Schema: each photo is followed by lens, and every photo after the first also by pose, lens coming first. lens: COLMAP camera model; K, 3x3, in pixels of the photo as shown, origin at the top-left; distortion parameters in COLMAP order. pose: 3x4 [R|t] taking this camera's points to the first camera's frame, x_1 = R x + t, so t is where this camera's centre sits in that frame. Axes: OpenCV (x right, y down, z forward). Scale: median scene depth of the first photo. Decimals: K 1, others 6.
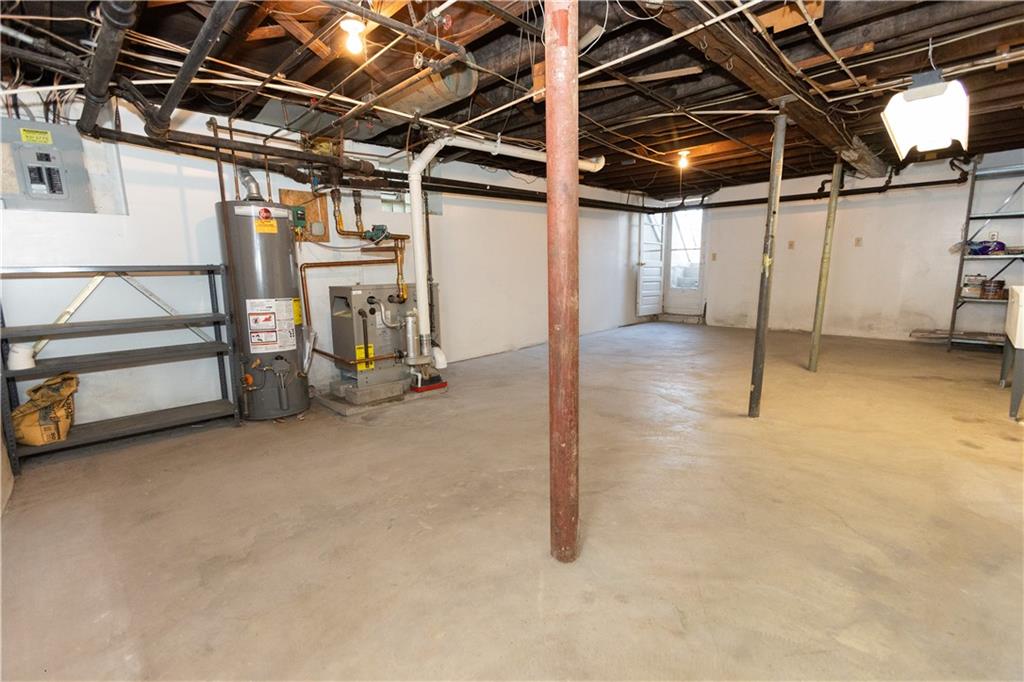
lens RADIAL K [[446.8, 0, 512.5], [0, 446.8, 338.3], [0, 0, 1]] dist [-0.004139, -0.000294]
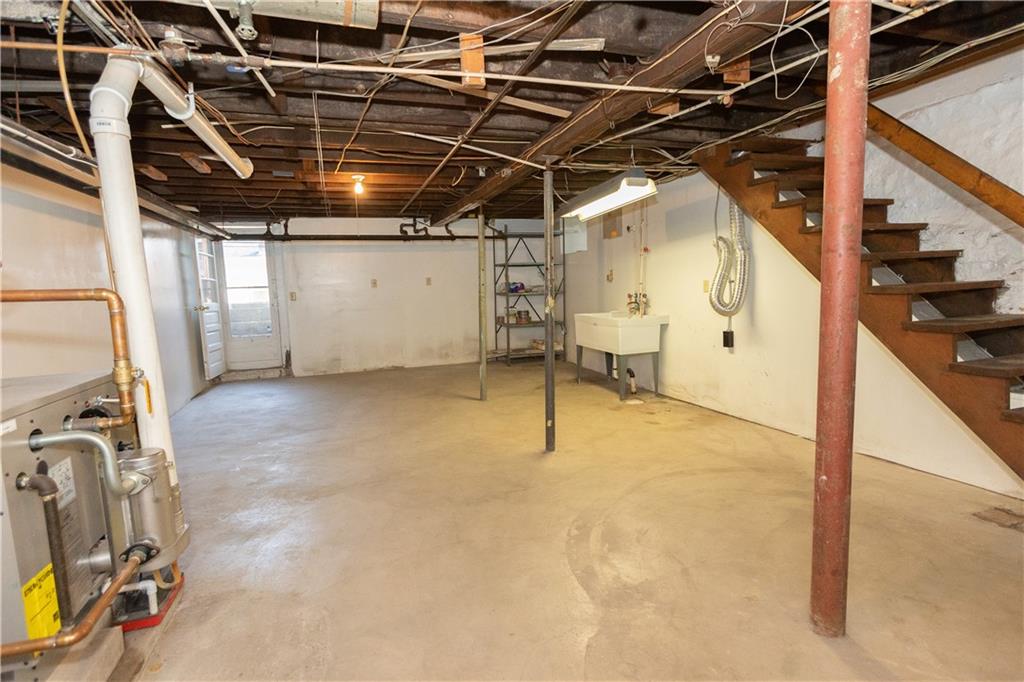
lens RADIAL K [[499.5, 0, 511.0], [0, 499.5, 345.5], [0, 0, 1]] dist [-0.000680, -0.000312]
pose [[0.457359, -0.101914, 0.883423, -0.337402], [0.167834, 0.985451, 0.026795, -0.074453], [-0.873301, 0.136013, 0.467810, 0.331259]]
